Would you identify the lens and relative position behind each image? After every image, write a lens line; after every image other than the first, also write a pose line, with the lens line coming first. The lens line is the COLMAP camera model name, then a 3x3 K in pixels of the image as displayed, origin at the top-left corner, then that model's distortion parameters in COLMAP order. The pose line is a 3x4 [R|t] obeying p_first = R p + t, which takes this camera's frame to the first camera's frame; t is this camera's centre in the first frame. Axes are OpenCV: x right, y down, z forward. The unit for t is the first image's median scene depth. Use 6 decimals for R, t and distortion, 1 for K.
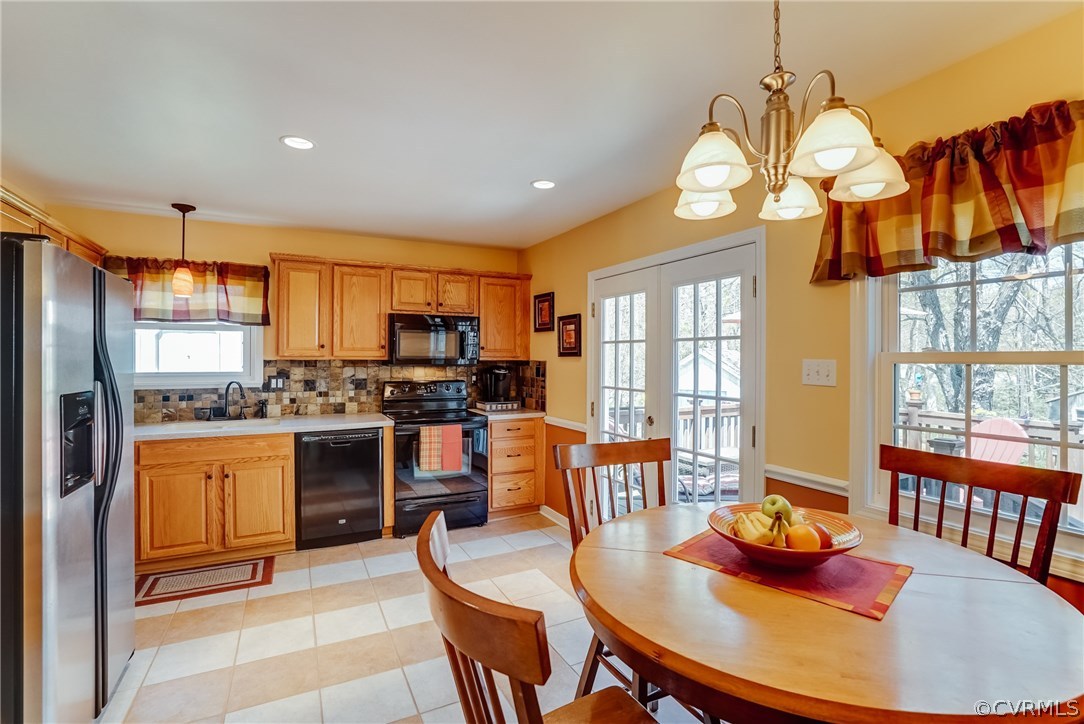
lens RADIAL K [[511.0, 0, 549.7], [0, 511.0, 361.3], [0, 0, 1]] dist [-0.042185, 0.015786]
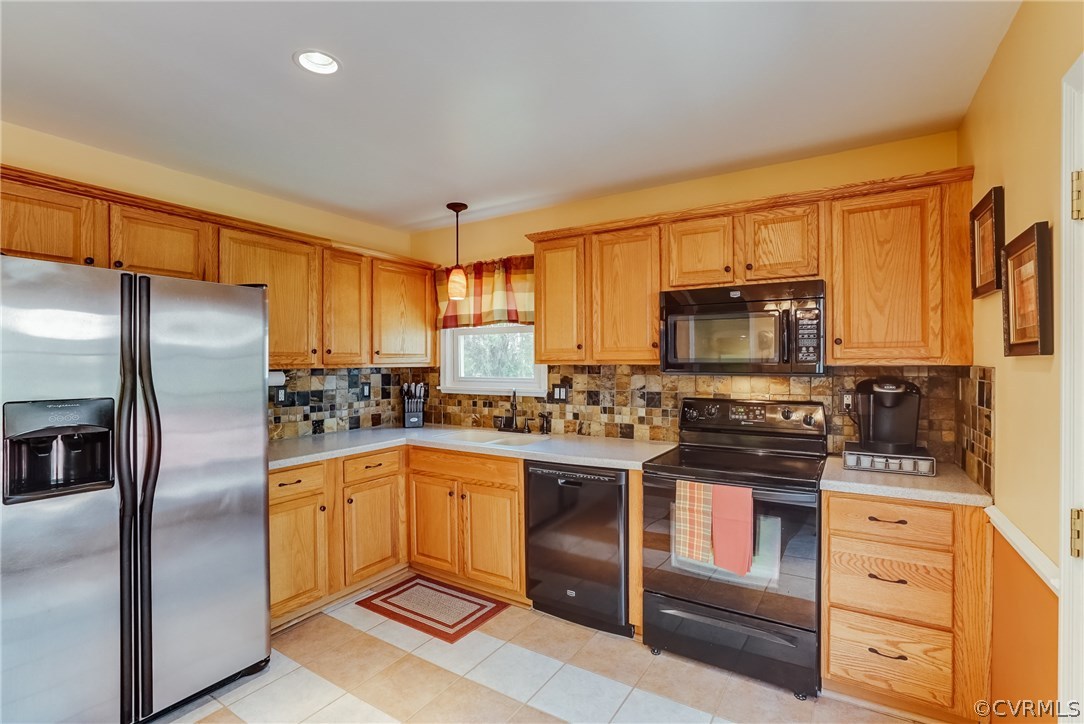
lens RADIAL K [[511.0, 0, 553.1], [0, 511.0, 365.1], [0, 0, 1]] dist [-0.042185, 0.015786]
pose [[0.502104, 0.001238, -0.864806, 0.179724], [-0.000066, 0.999999, 0.001393, -0.003691], [0.864807, -0.000642, 0.502104, 0.584715]]
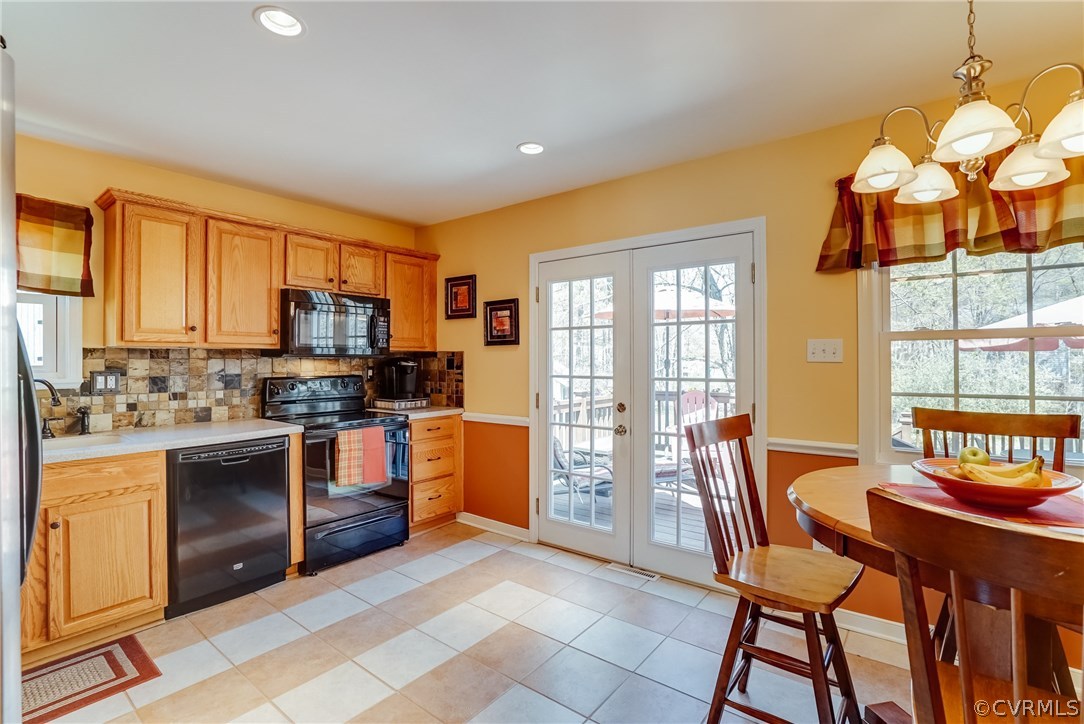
lens RADIAL K [[511.0, 0, 548.9], [0, 511.0, 360.5], [0, 0, 1]] dist [-0.042185, 0.015786]
pose [[0.906778, -0.008220, 0.421527, -0.287297], [0.011070, 0.999929, -0.004314, 0.024166], [-0.421462, 0.008578, 0.906805, 0.138274]]
